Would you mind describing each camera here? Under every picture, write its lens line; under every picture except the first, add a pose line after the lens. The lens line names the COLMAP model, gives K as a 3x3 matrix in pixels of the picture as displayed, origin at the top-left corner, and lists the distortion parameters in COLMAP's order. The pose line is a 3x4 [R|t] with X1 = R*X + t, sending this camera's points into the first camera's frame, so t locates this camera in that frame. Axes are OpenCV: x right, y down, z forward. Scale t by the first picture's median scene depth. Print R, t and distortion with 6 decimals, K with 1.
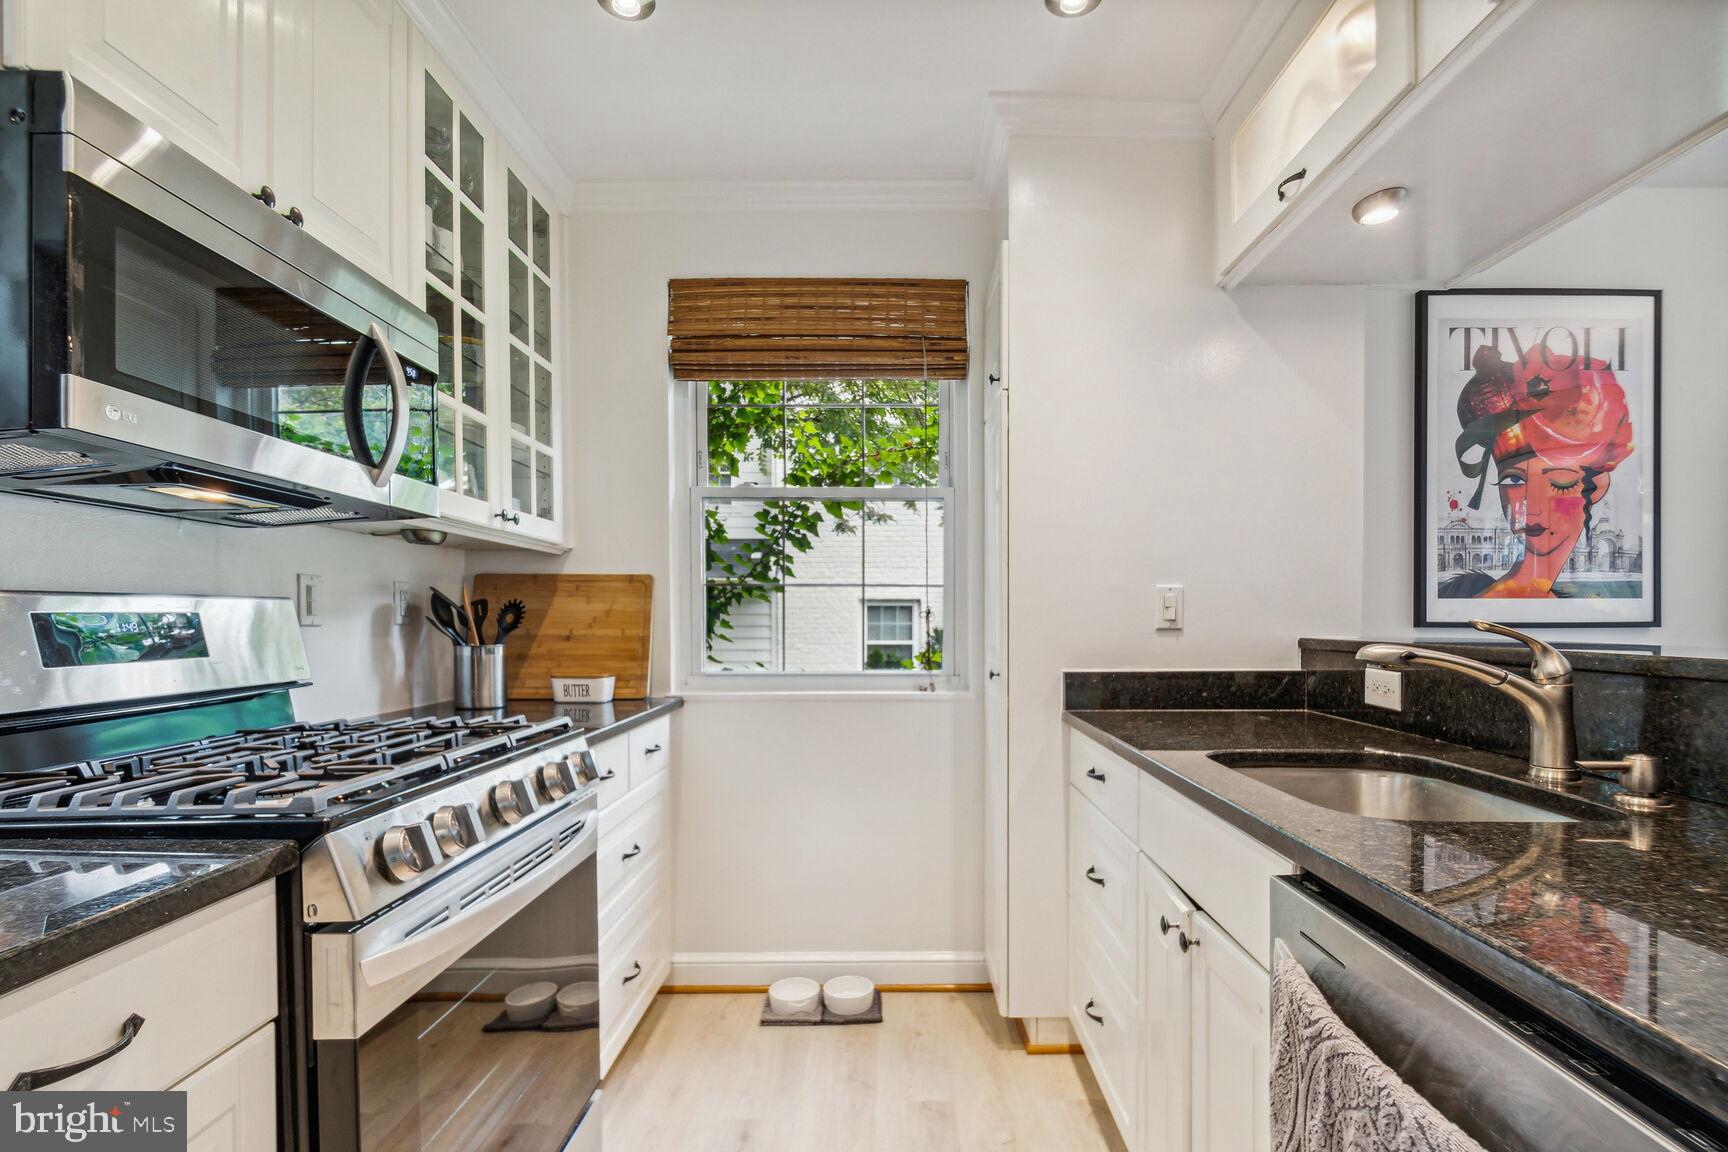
lens RADIAL K [[848.5, 0, 881.2], [0, 848.5, 627.7], [0, 0, 1]] dist [0.008355, -0.013126]
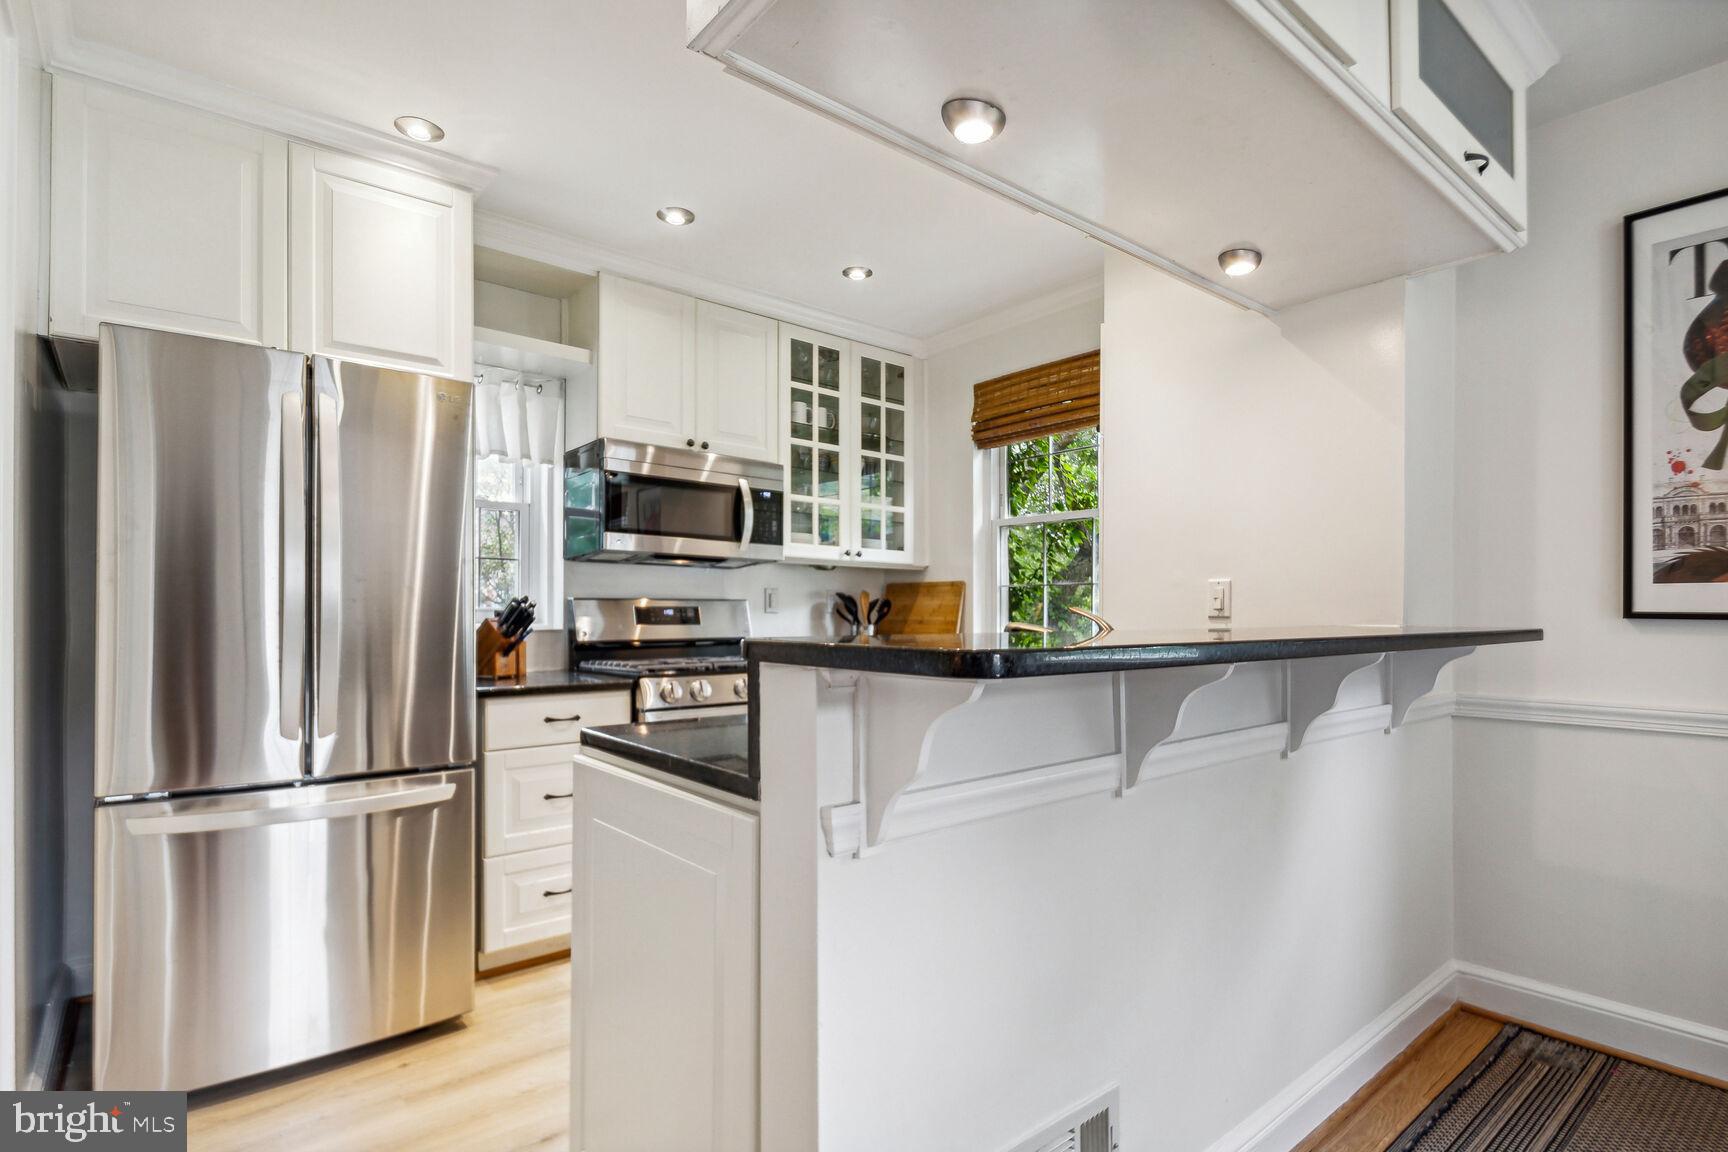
lens RADIAL K [[848.5, 0, 879.7], [0, 848.5, 621.3], [0, 0, 1]] dist [0.008355, -0.013126]
pose [[0.645699, 0.007954, -0.763551, 0.798816], [-0.011592, 0.999933, 0.000614, 0.010143], [0.763504, 0.008455, 0.645748, -0.098033]]
